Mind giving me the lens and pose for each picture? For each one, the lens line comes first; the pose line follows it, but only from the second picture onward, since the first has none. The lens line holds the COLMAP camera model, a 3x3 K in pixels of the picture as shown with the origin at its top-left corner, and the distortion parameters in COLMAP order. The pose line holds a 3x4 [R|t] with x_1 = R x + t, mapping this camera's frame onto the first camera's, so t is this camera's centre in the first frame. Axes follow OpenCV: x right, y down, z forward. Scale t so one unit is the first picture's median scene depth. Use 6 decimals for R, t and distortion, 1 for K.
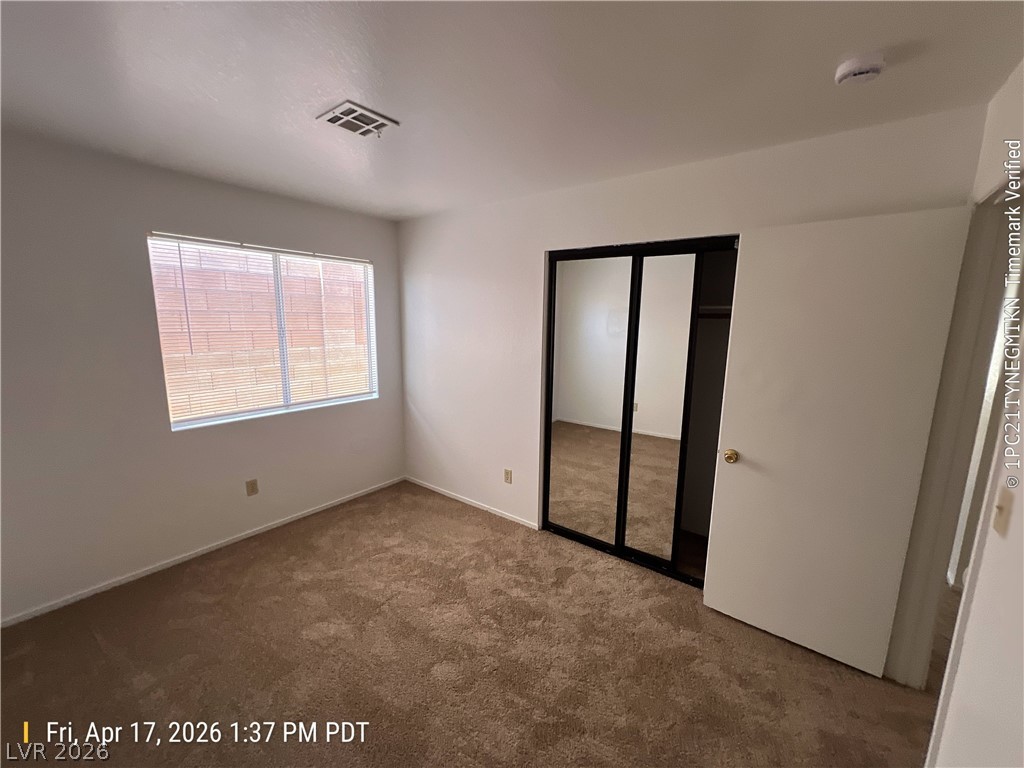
lens RADIAL K [[413.2, 0, 515.1], [0, 413.2, 384.5], [0, 0, 1]] dist [-0.005753, 0.001151]
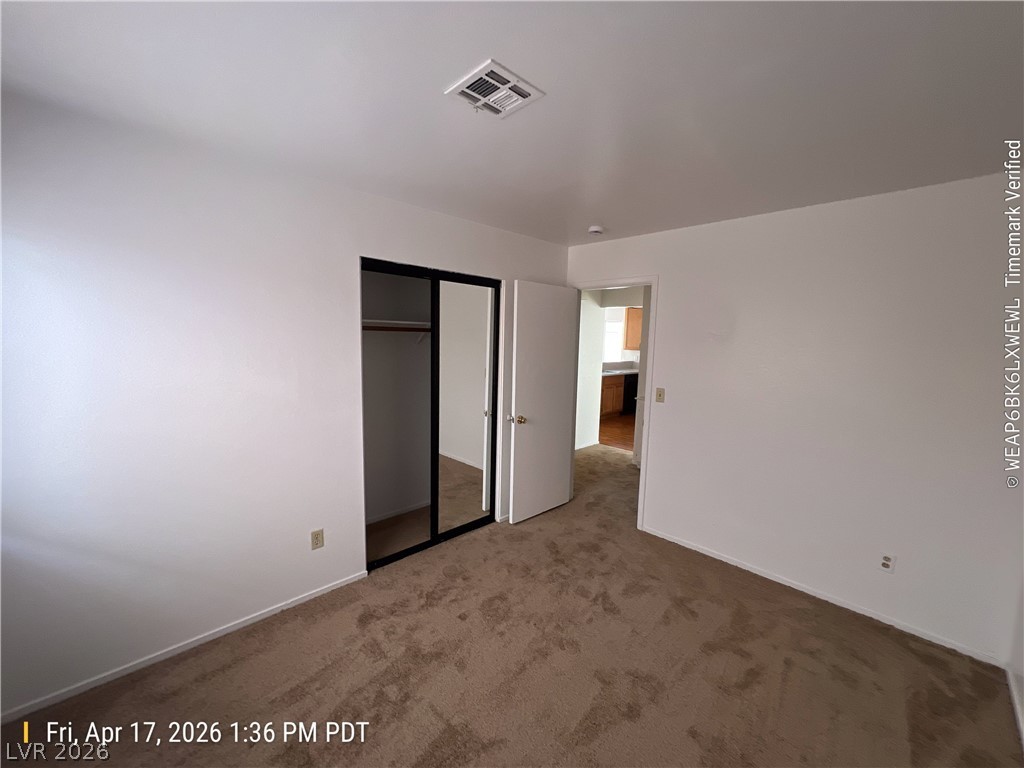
lens RADIAL K [[413.2, 0, 516.2], [0, 413.2, 386.3], [0, 0, 1]] dist [-0.005753, 0.001151]
pose [[0.133284, -0.131661, 0.982294, -0.883863], [0.132883, 0.984561, 0.113935, -0.120917], [-0.982129, 0.115345, 0.148722, 0.652800]]
